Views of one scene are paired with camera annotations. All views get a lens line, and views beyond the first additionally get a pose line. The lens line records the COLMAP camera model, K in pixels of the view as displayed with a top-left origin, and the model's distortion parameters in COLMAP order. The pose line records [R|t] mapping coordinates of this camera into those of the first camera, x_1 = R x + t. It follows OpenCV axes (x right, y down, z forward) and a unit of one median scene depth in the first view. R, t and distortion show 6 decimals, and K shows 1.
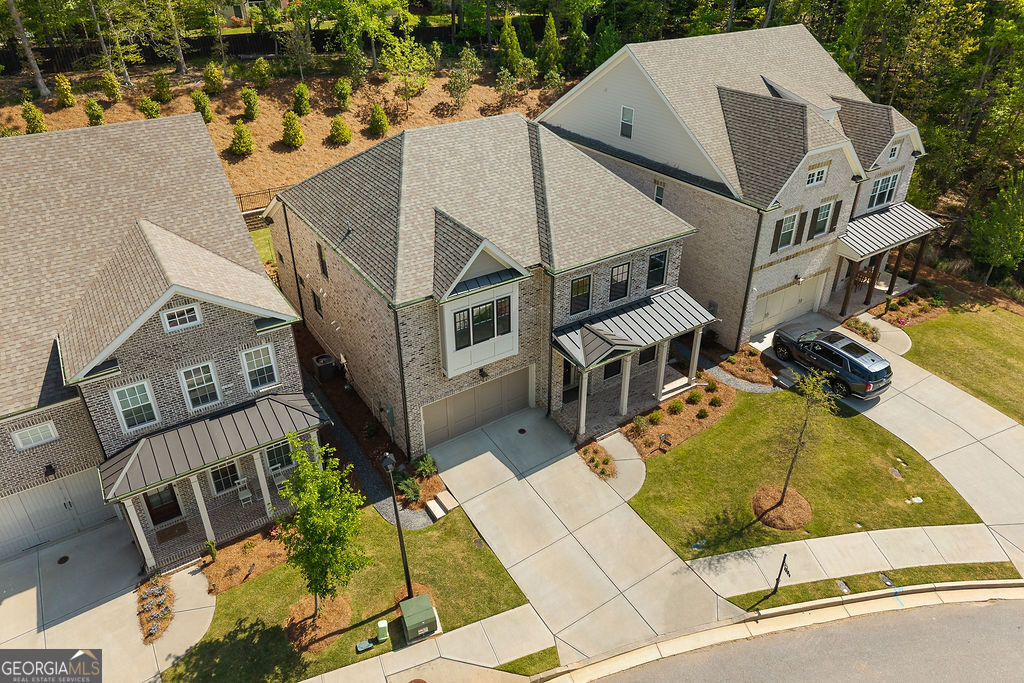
lens RADIAL K [[678.6, 0, 512.0], [0, 678.6, 327.8], [0, 0, 1]] dist [0.010976, -0.003676]
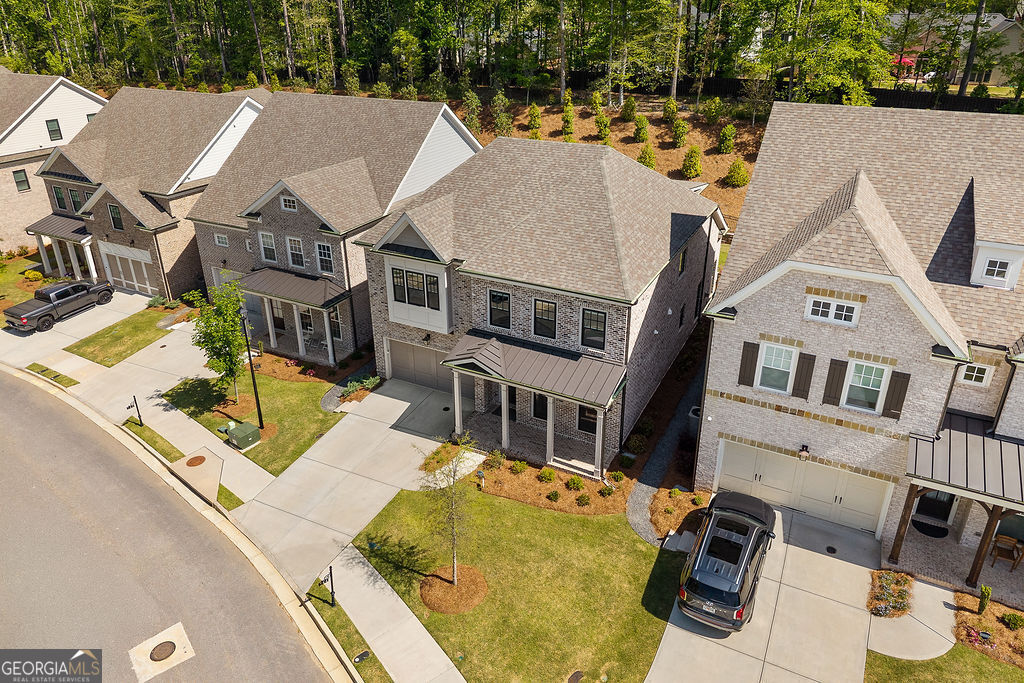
lens RADIAL K [[678.6, 0, 512.0], [0, 678.6, 327.8], [0, 0, 1]] dist [0.010976, -0.003676]
pose [[0.489416, 0.381438, -0.784204, 0.947893], [-0.442425, 0.883546, 0.153644, -0.194496], [0.751486, 0.271756, 0.601180, 0.413738]]
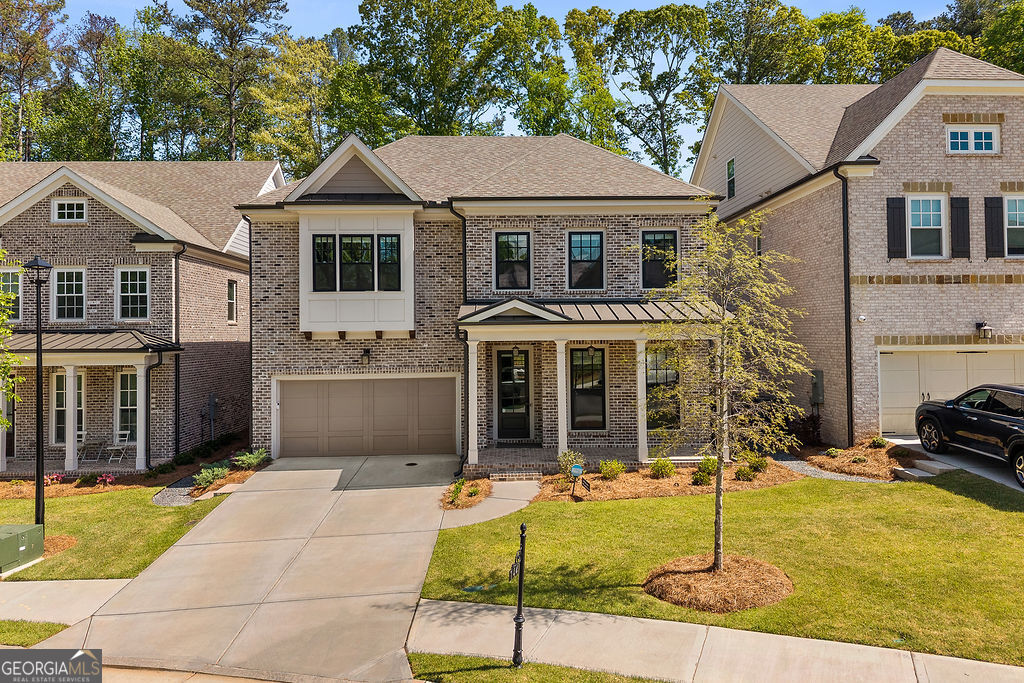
lens RADIAL K [[690.7, 0, 512.8], [0, 690.7, 336.0], [0, 0, 1]] dist [0.001586, -0.001714]
pose [[0.848508, -0.002793, -0.529176, 0.488016], [-0.265110, 0.863203, -0.429647, 0.331169], [0.457986, 0.504849, 0.731694, 0.532568]]
